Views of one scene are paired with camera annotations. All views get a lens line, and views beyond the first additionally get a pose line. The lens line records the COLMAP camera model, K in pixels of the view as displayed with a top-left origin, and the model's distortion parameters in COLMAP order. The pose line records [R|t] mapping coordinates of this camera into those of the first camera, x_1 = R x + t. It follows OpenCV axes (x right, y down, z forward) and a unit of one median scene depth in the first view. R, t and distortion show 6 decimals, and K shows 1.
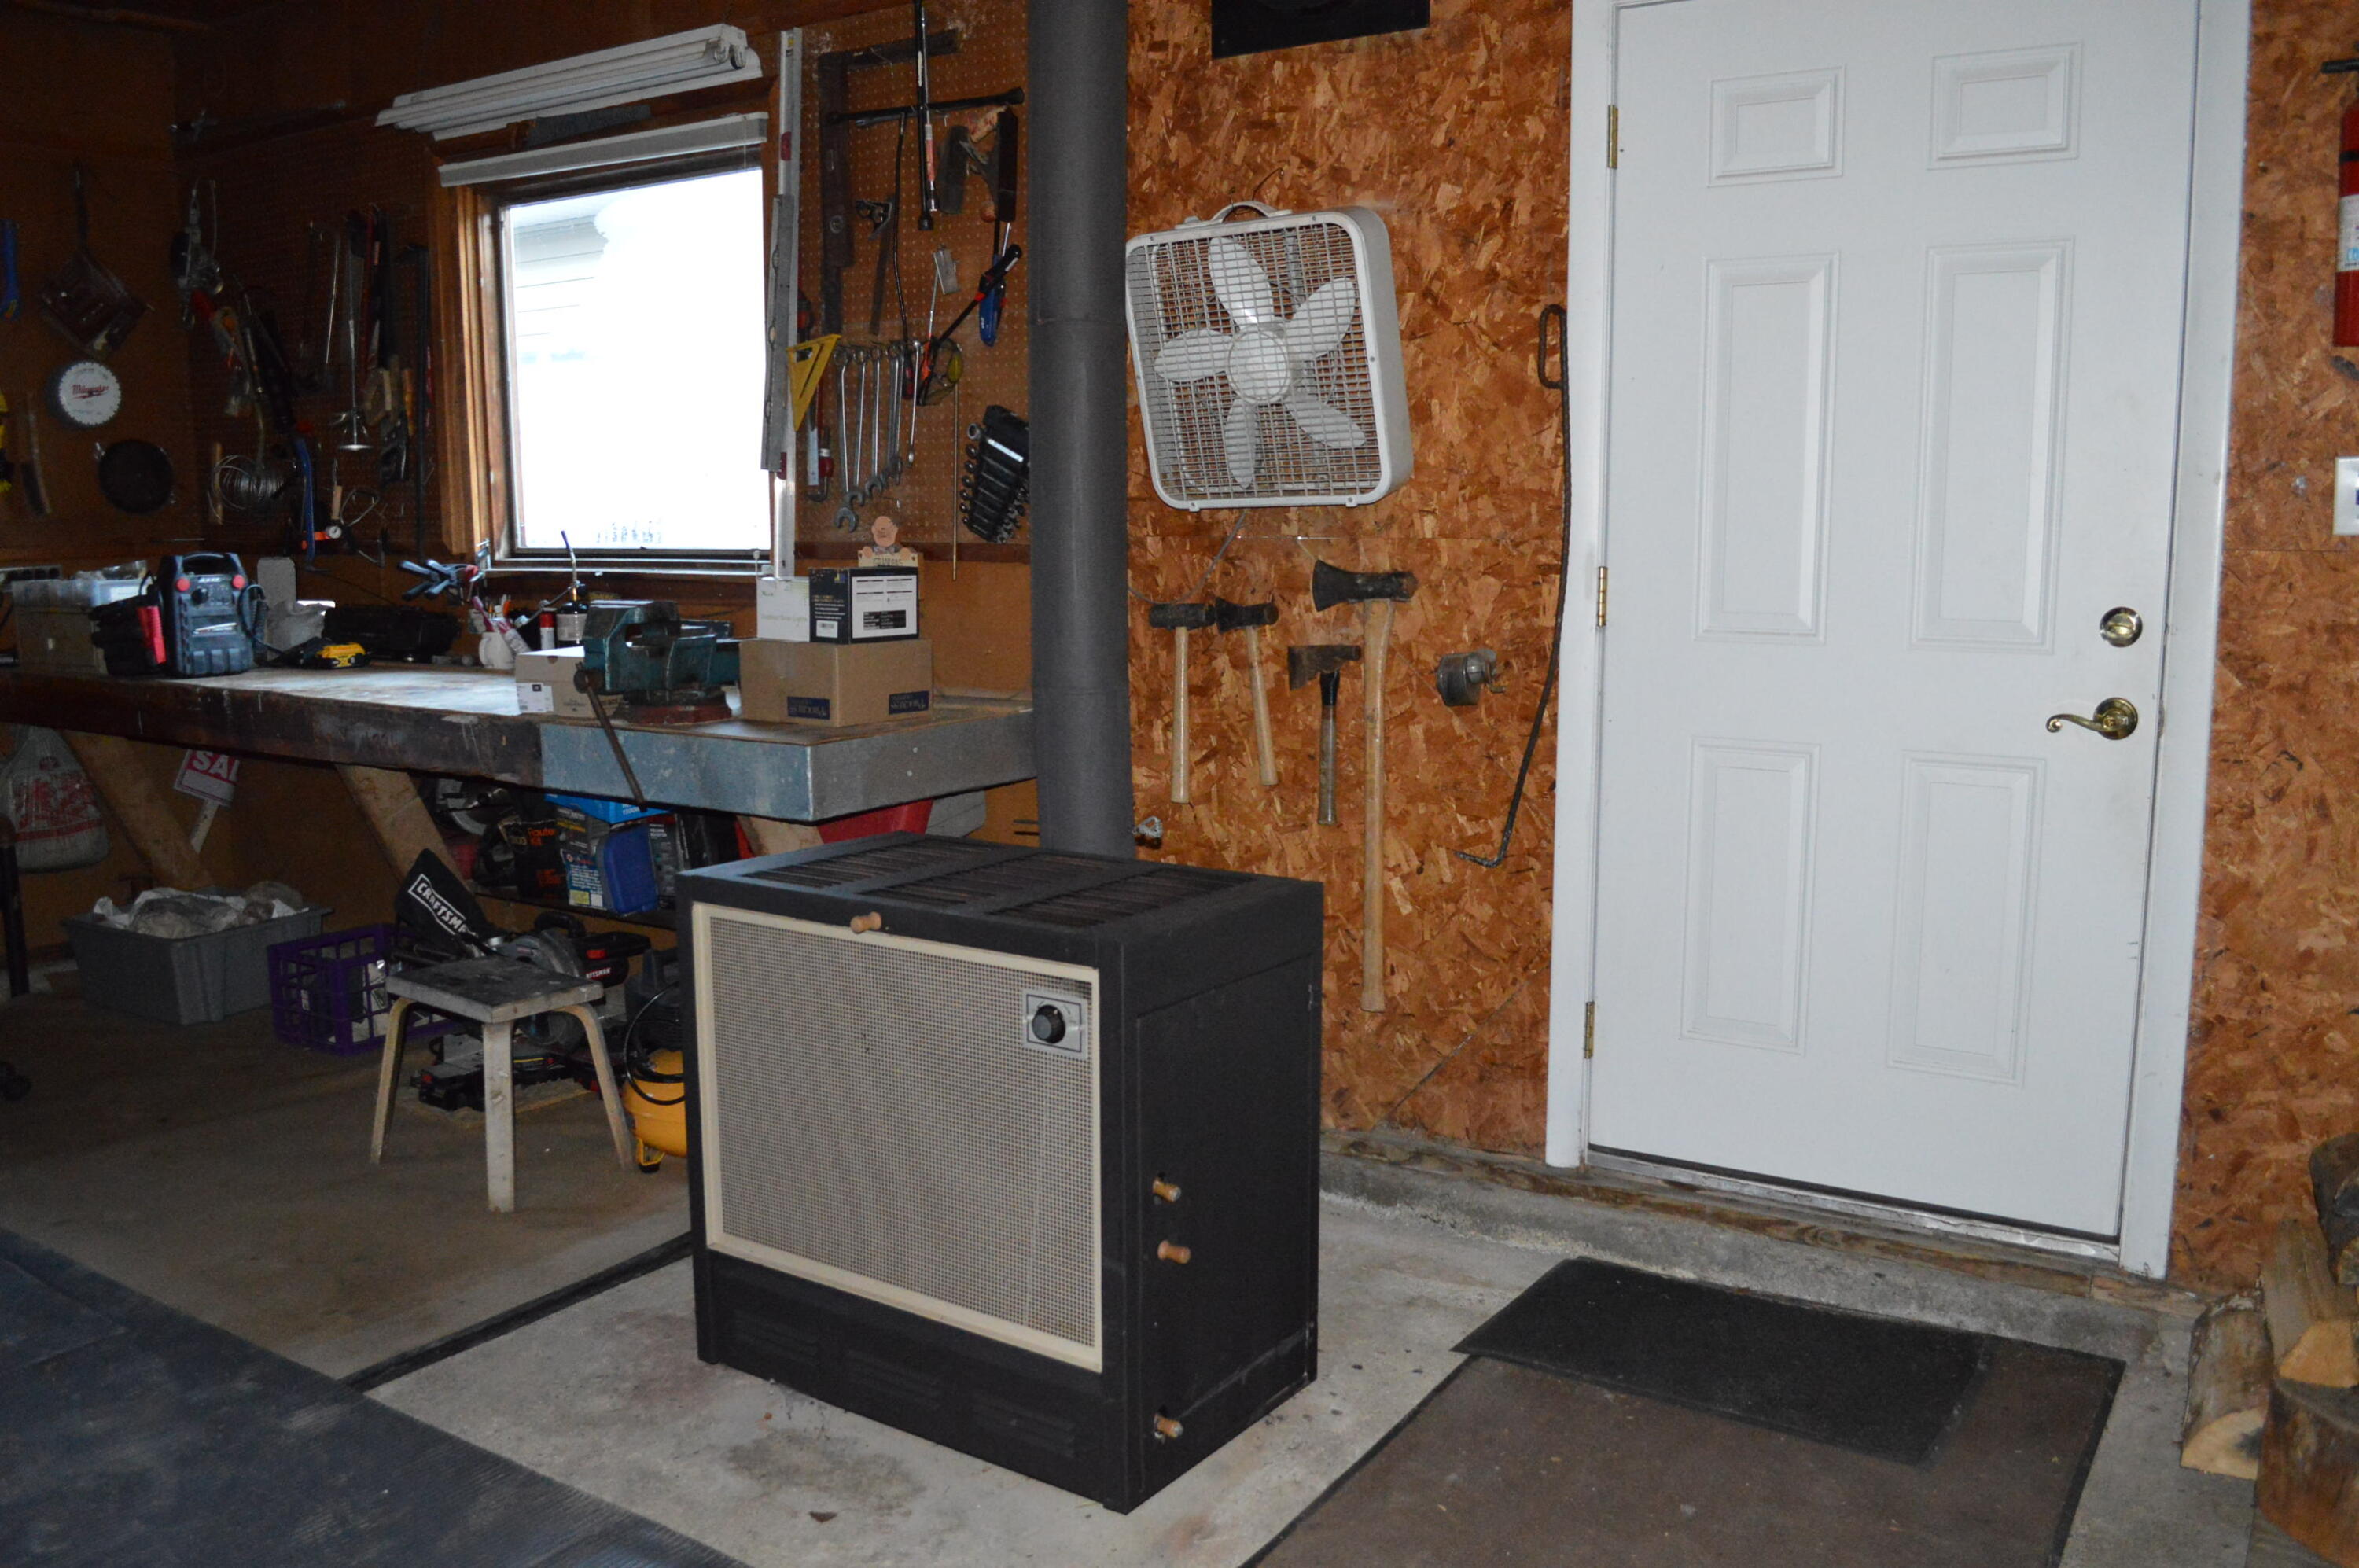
lens RADIAL K [[1908.2, 0, 1176.7], [0, 1908.2, 802.3], [0, 0, 1]] dist [-0.083908, 0.014051]
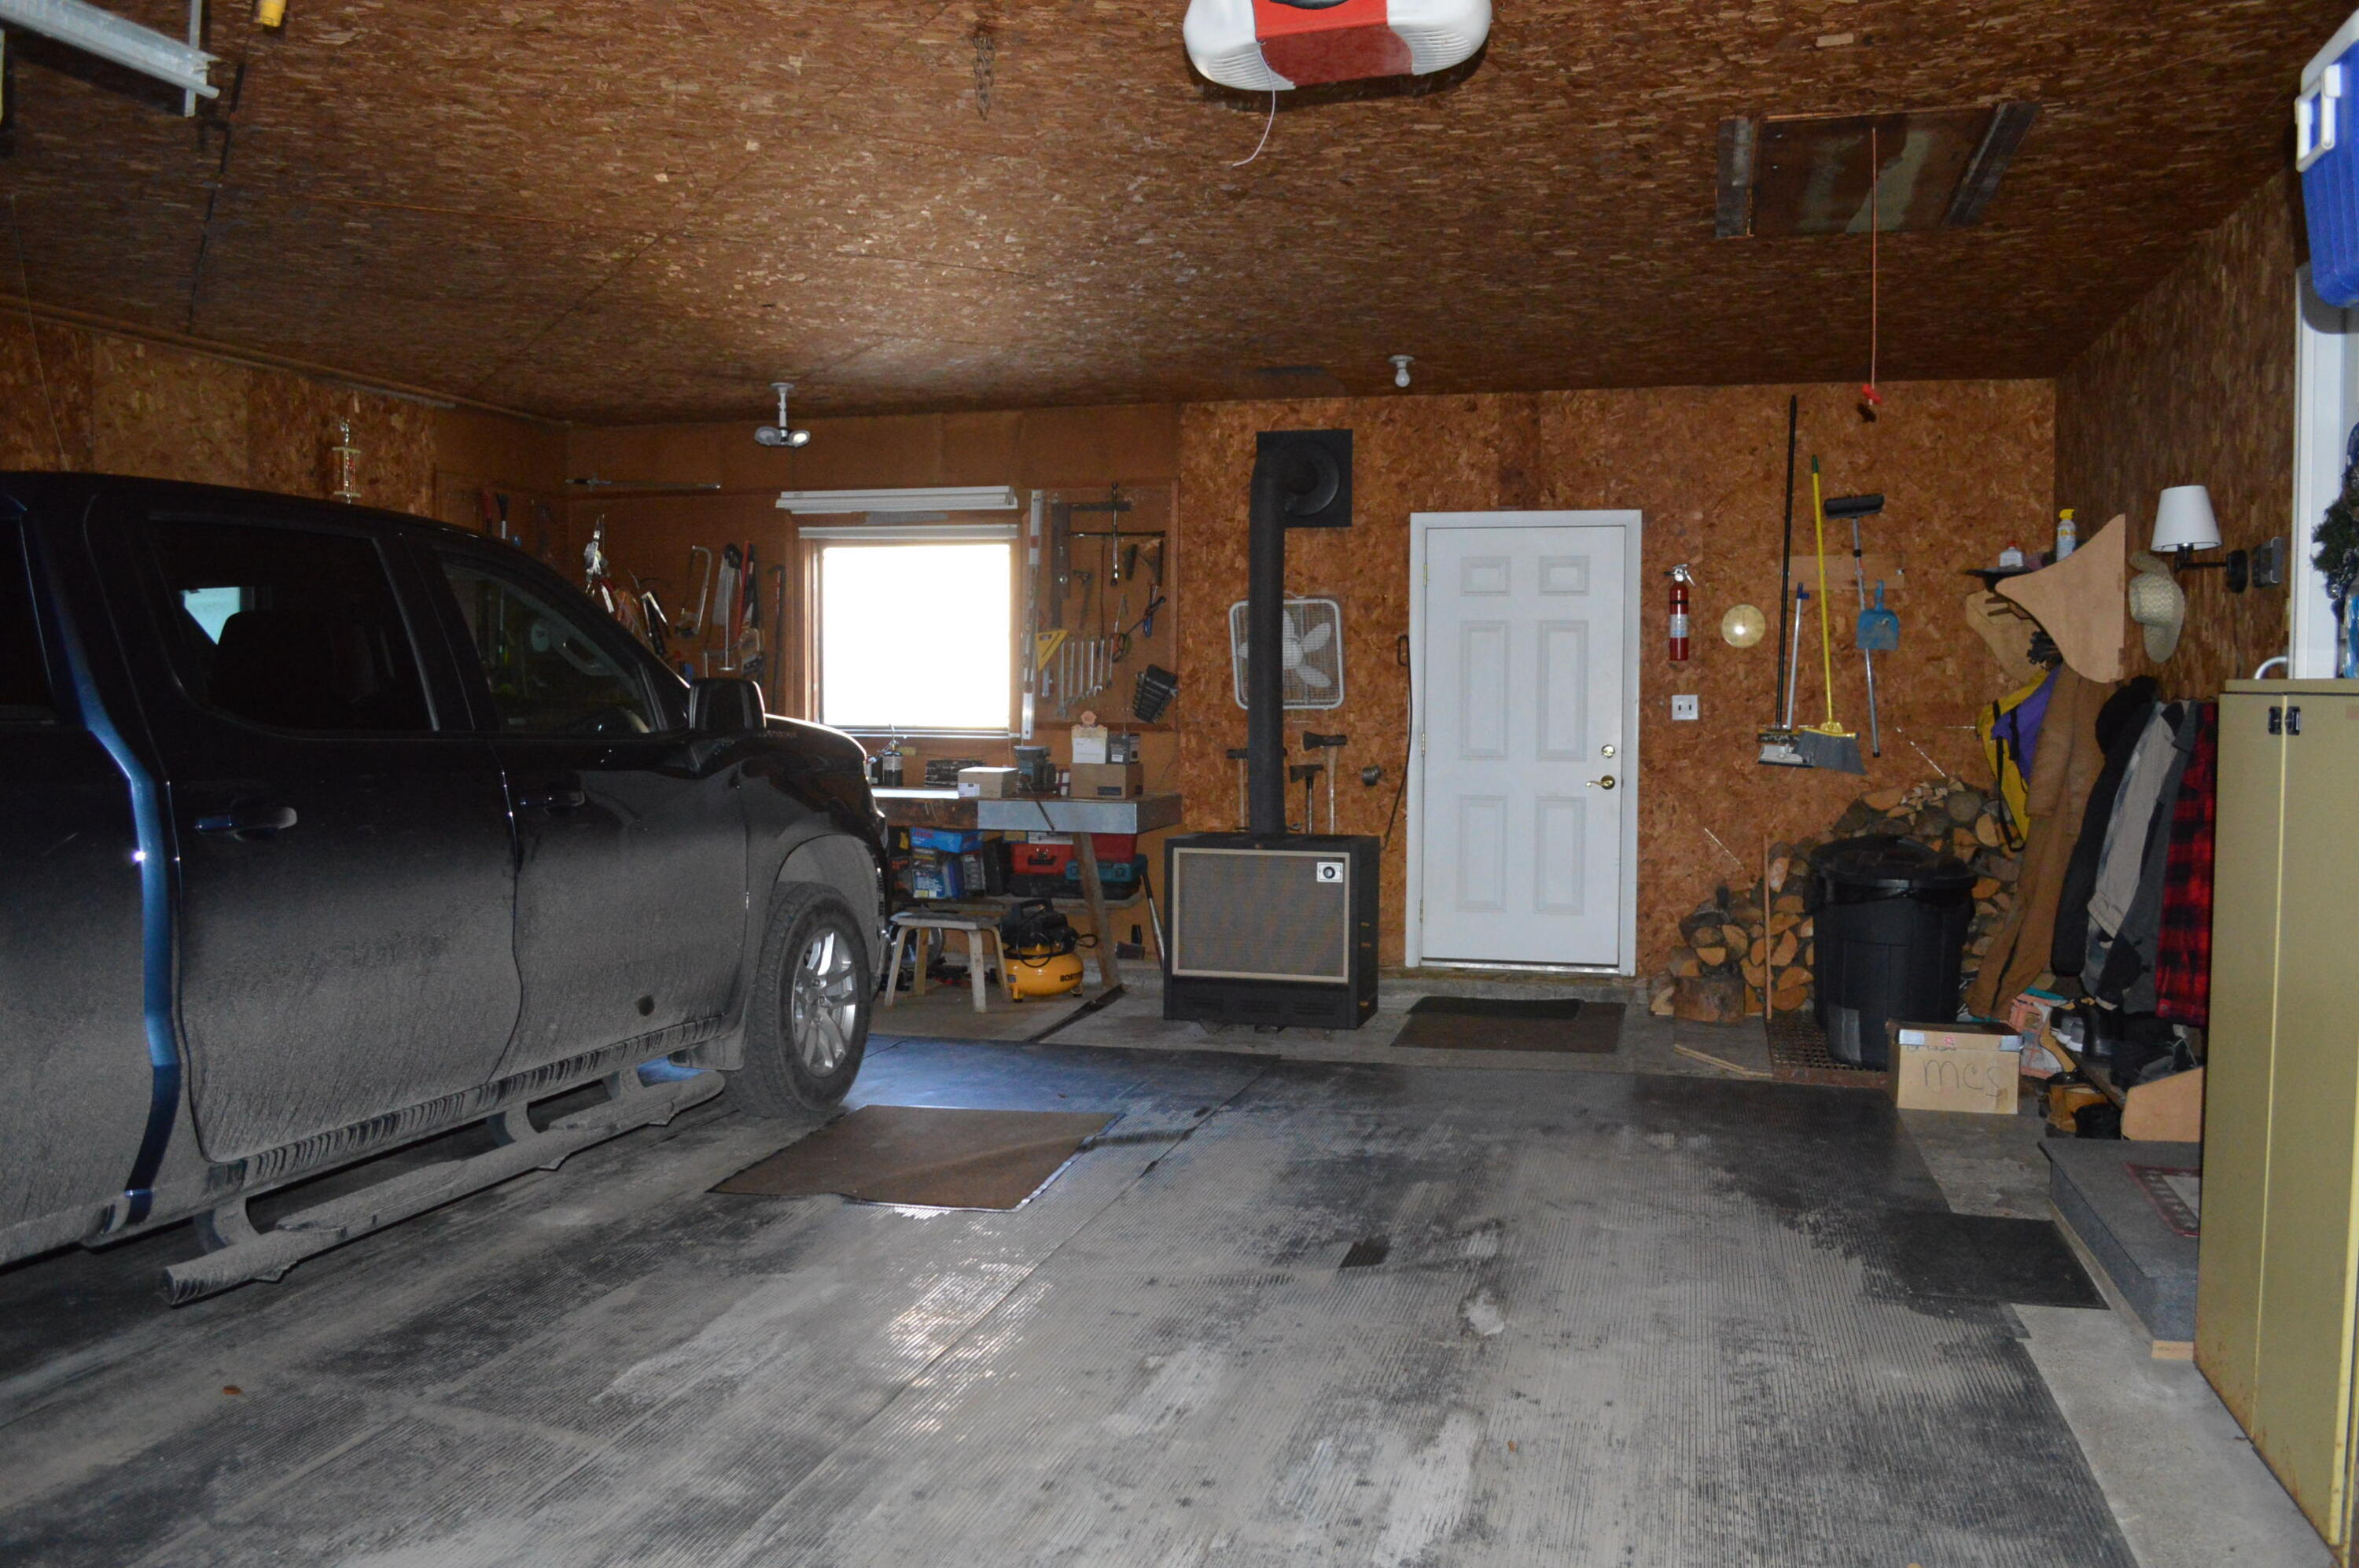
lens RADIAL K [[1908.2, 0, 1176.7], [0, 1908.2, 802.3], [0, 0, 1]] dist [-0.083908, 0.014051]
pose [[0.947133, -0.007330, 0.320758, -0.922966], [0.038905, 0.994986, -0.092140, 0.197402], [-0.318475, 0.099747, 0.942669, -1.342985]]
